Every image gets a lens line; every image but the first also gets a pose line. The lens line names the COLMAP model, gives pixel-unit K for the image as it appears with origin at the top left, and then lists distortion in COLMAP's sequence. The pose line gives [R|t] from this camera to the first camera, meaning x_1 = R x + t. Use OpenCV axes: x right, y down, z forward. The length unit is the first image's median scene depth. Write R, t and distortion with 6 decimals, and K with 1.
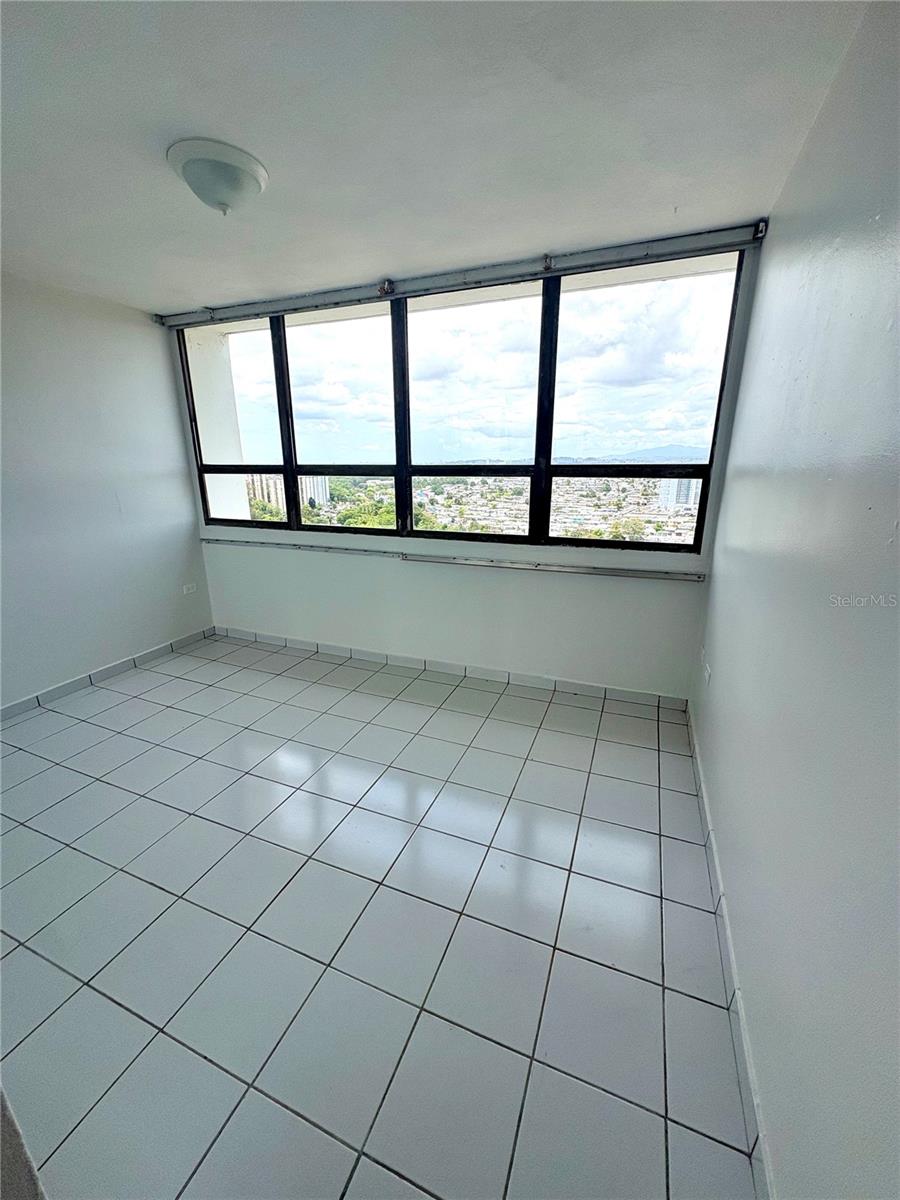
lens RADIAL K [[477.7, 0, 450.0], [0, 477.7, 600.0], [0, 0, 1]] dist [0.006494, -0.000156]
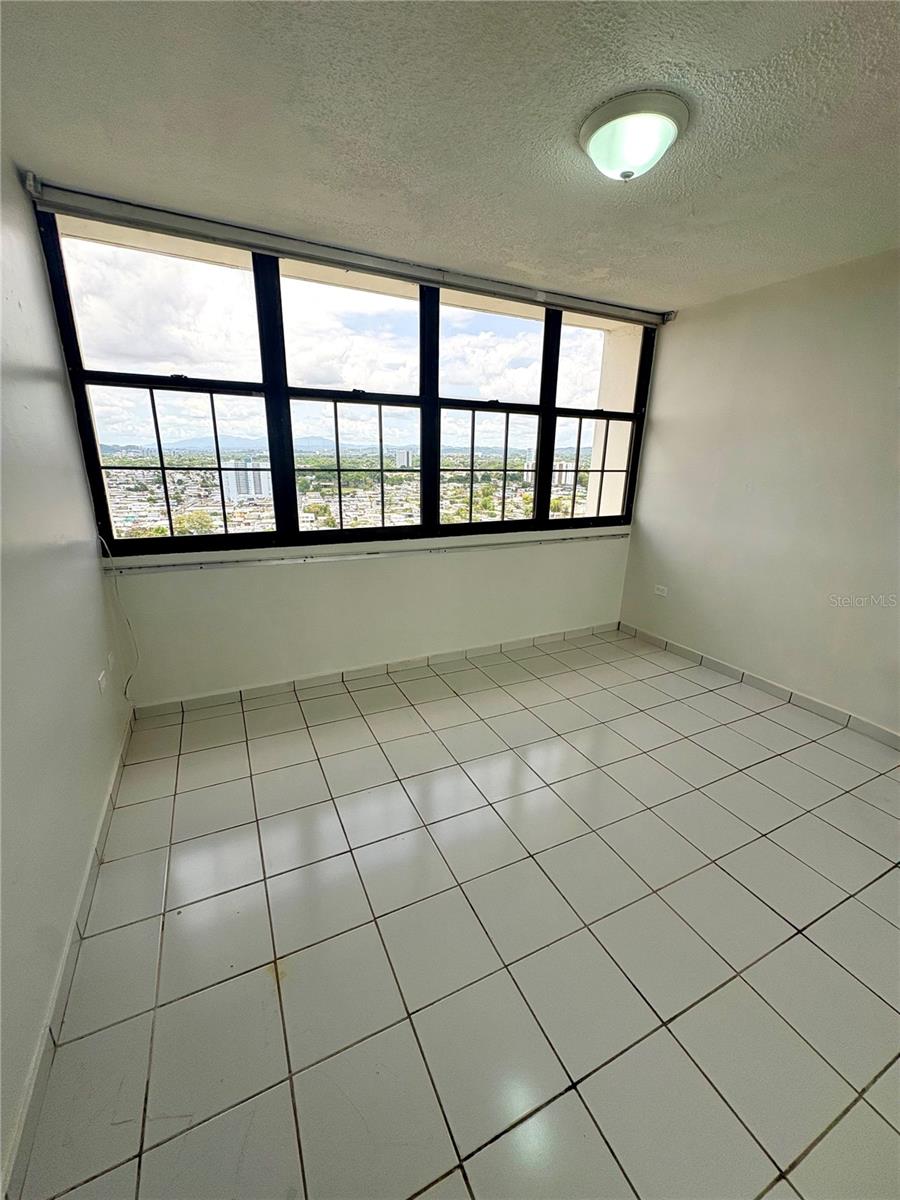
lens RADIAL K [[477.7, 0, 450.0], [0, 477.7, 600.0], [0, 0, 1]] dist [0.006494, -0.000156]
pose [[0.665176, -0.201111, 0.719094, -0.830501], [0.187604, 0.977167, 0.099750, -0.091800], [-0.722735, 0.068554, 0.687717, 0.322490]]
